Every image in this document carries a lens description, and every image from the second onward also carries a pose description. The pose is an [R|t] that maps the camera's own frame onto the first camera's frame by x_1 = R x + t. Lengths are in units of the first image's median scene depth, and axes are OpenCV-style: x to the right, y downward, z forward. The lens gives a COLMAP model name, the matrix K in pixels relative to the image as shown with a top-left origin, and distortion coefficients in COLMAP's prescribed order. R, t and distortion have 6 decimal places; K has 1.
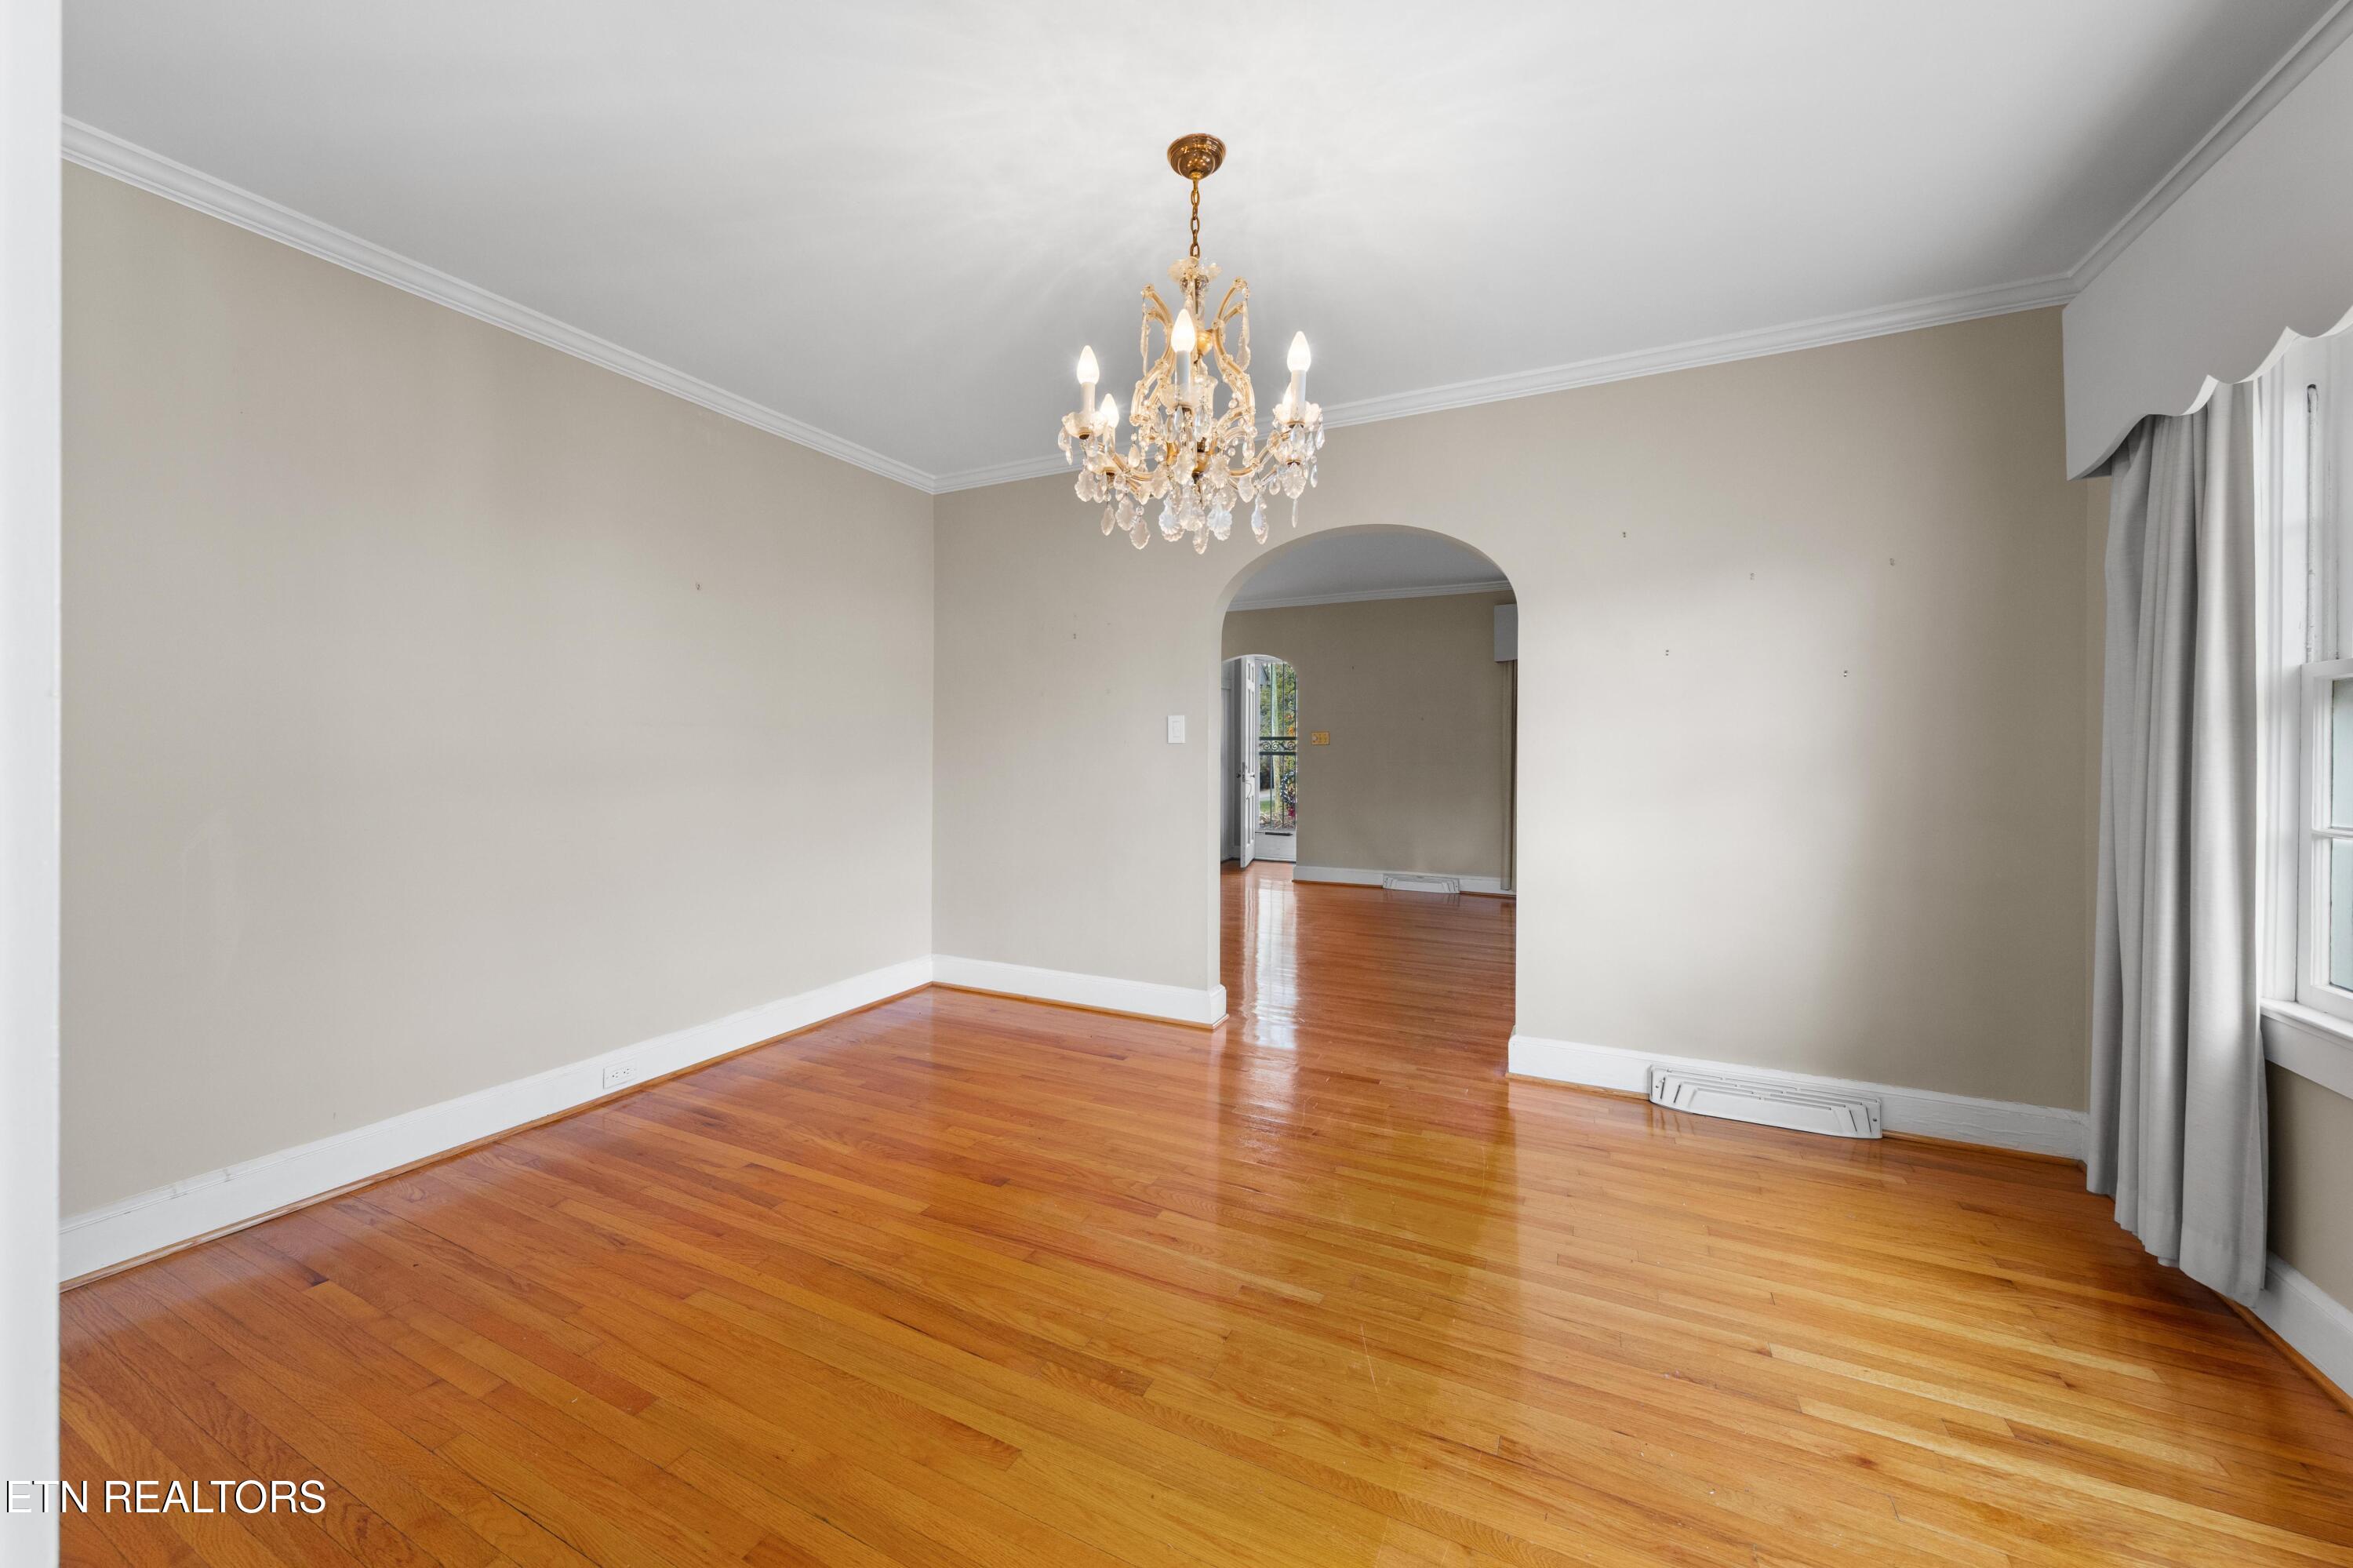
lens RADIAL K [[874.9, 0, 1182.0], [0, 874.9, 762.8], [0, 0, 1]] dist [0.000396, 0.000005]
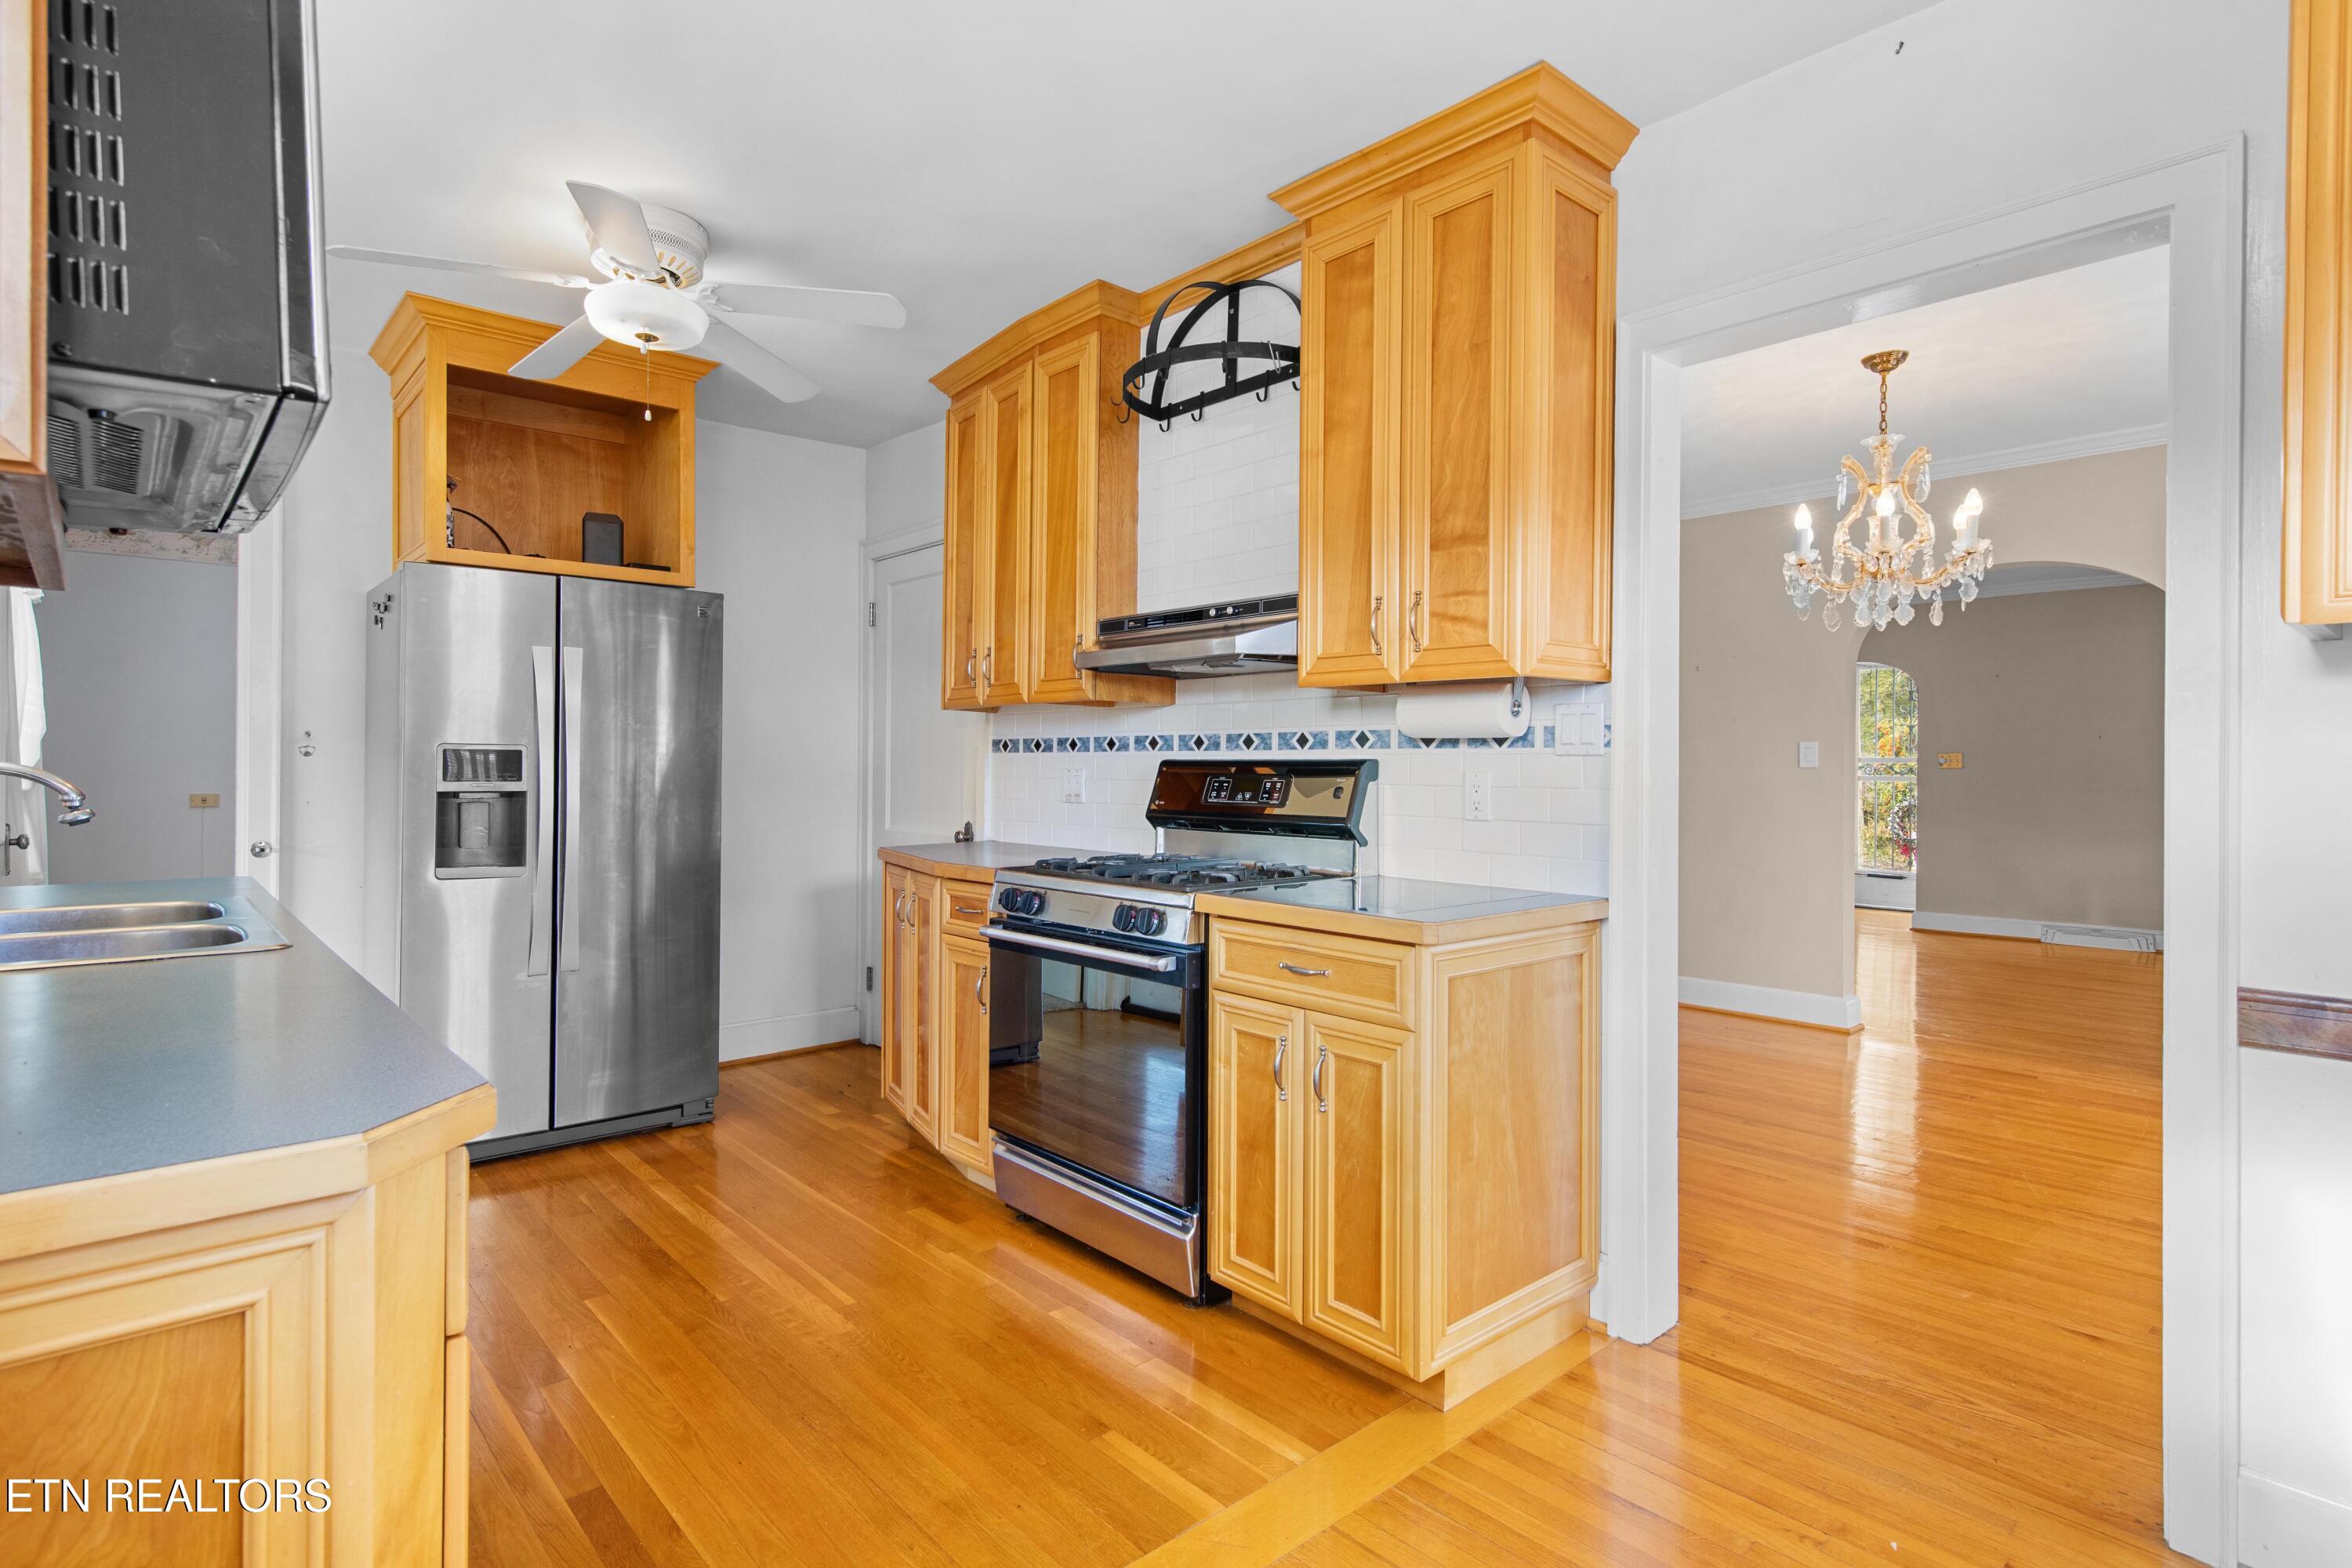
lens RADIAL K [[1205.3, 0, 1162.8], [0, 1205.3, 775.7], [0, 0, 1]] dist [0.004457, 0.000486]
pose [[0.920160, 0.003518, -0.391526, -0.296656], [-0.009137, 0.999880, -0.012490, 0.025940], [0.391435, 0.015070, 0.920082, -1.288088]]
